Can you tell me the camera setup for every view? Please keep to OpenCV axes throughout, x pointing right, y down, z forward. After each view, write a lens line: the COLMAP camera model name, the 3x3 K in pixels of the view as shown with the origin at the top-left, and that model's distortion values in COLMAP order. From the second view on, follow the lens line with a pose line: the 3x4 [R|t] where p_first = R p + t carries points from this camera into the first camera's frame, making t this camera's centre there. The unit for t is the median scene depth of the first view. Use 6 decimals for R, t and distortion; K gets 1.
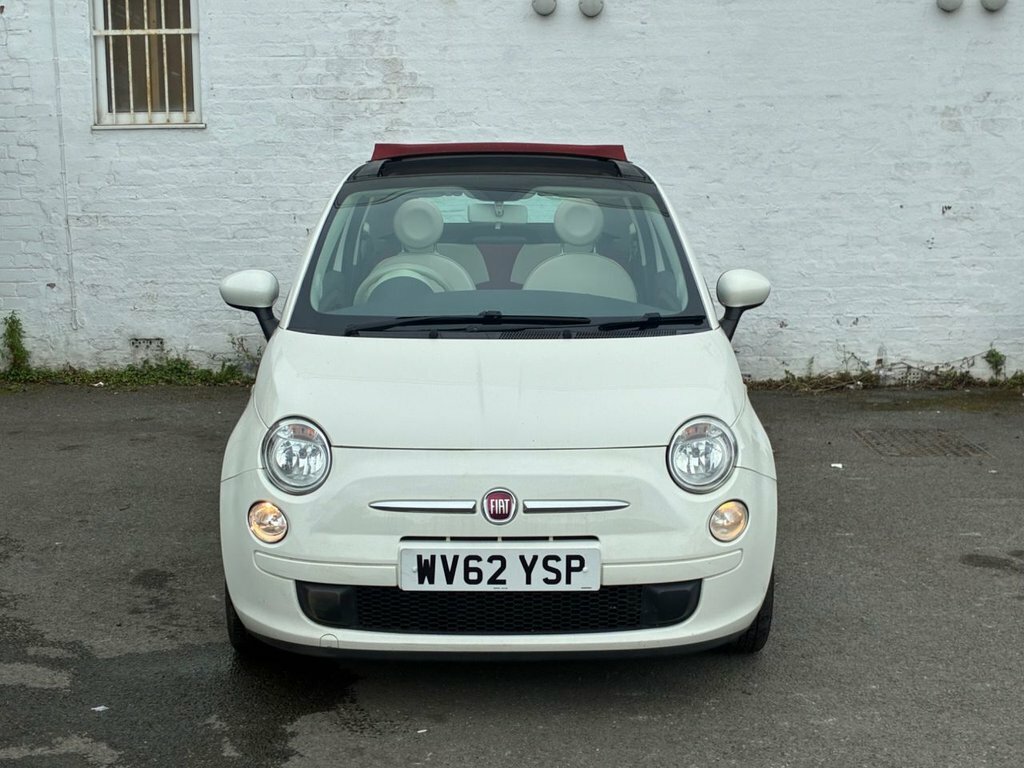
lens RADIAL K [[1544.0, 0, 512.0], [0, 1544.0, 384.0], [0, 0, 1]] dist [0.219271, -0.929287]
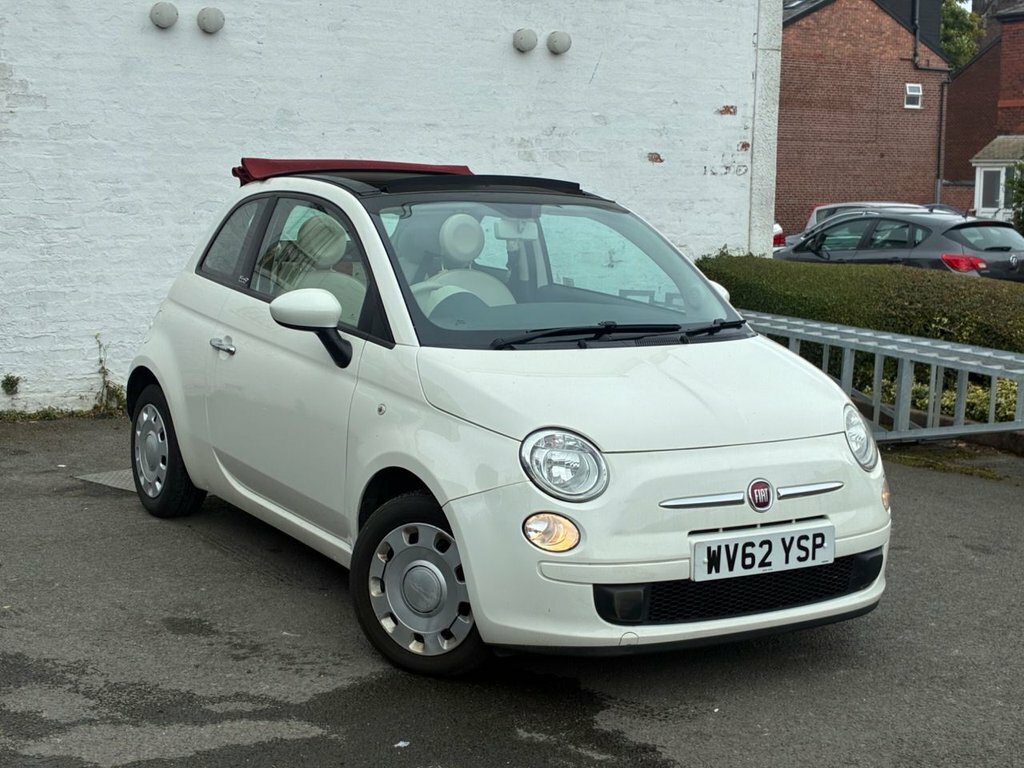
lens RADIAL K [[1555.5, 0, 506.5], [0, 1555.5, 404.9], [0, 0, 1]] dist [0.172373, -0.733382]
pose [[0.856182, -0.055692, 0.513665, -0.309054], [0.057648, 0.998263, 0.012144, -0.003525], [-0.513449, 0.019214, 0.857905, 0.062505]]
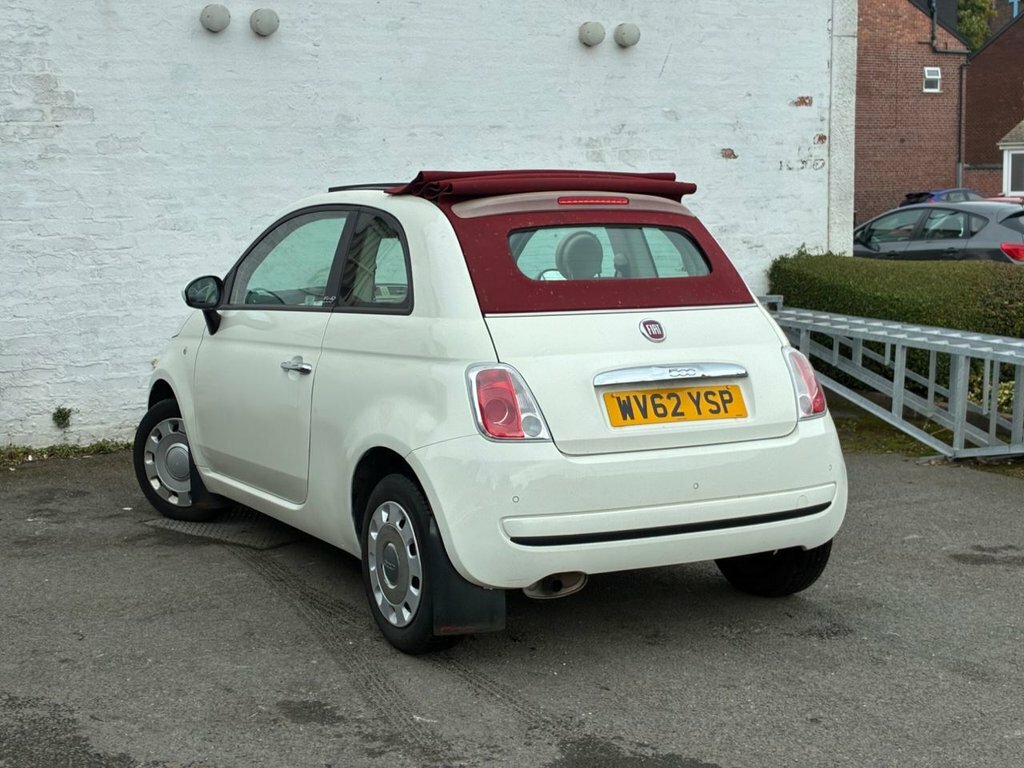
lens RADIAL K [[1551.7, 0, 493.4], [0, 1551.7, 384.2], [0, 0, 1]] dist [0.188636, -0.820407]
pose [[0.861133, -0.072947, 0.503120, -0.311658], [0.083252, 0.996527, 0.001992, -0.021585], [-0.501517, 0.040170, 0.864215, 0.142515]]
